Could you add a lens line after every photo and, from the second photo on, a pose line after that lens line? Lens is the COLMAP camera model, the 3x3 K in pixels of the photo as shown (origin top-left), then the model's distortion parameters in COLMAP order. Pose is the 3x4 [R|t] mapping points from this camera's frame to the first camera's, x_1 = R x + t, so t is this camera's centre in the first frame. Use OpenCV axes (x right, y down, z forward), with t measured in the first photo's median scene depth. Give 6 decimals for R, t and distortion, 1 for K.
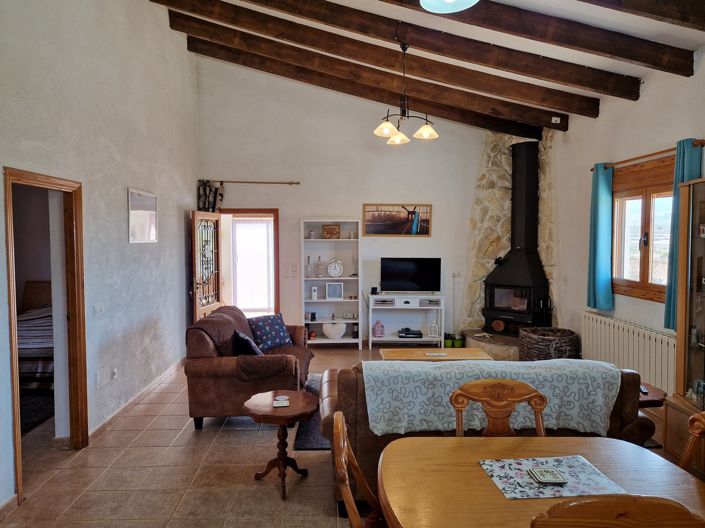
lens RADIAL K [[470.3, 0, 349.9], [0, 470.3, 264.6], [0, 0, 1]] dist [0.064894, -0.049782]
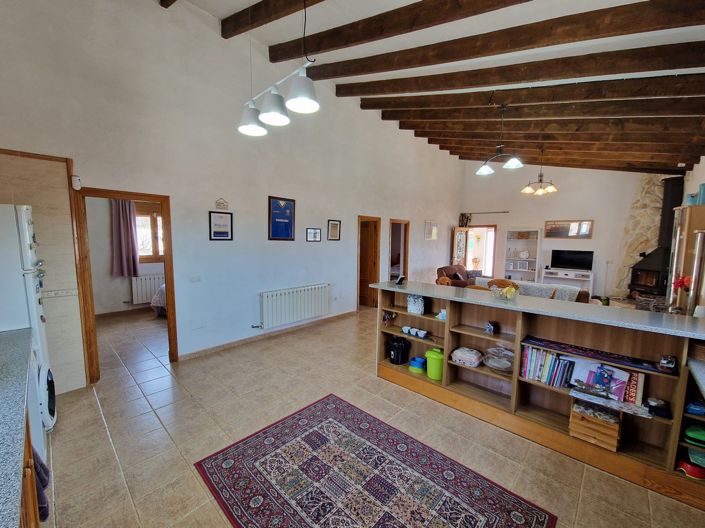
lens RADIAL K [[286.1, 0, 346.0], [0, 286.1, 269.6], [0, 0, 1]] dist [0.004594, -0.005579]
pose [[0.697541, 0.084930, -0.711494, 0.310627], [-0.054580, 0.996364, 0.065425, 0.034240], [0.714463, -0.006803, 0.699640, -0.384054]]
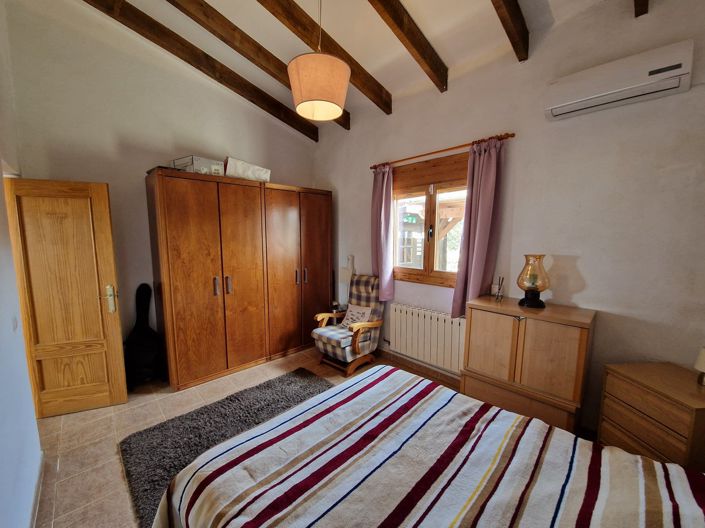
lens RADIAL K [[286.1, 0, 356.1], [0, 286.1, 268.0], [0, 0, 1]] dist [0.004594, -0.005579]
pose [[0.728594, -0.070898, 0.681266, 0.022767], [0.034762, 0.997174, 0.066597, -0.011517], [-0.684063, -0.024840, 0.729000, 0.419844]]
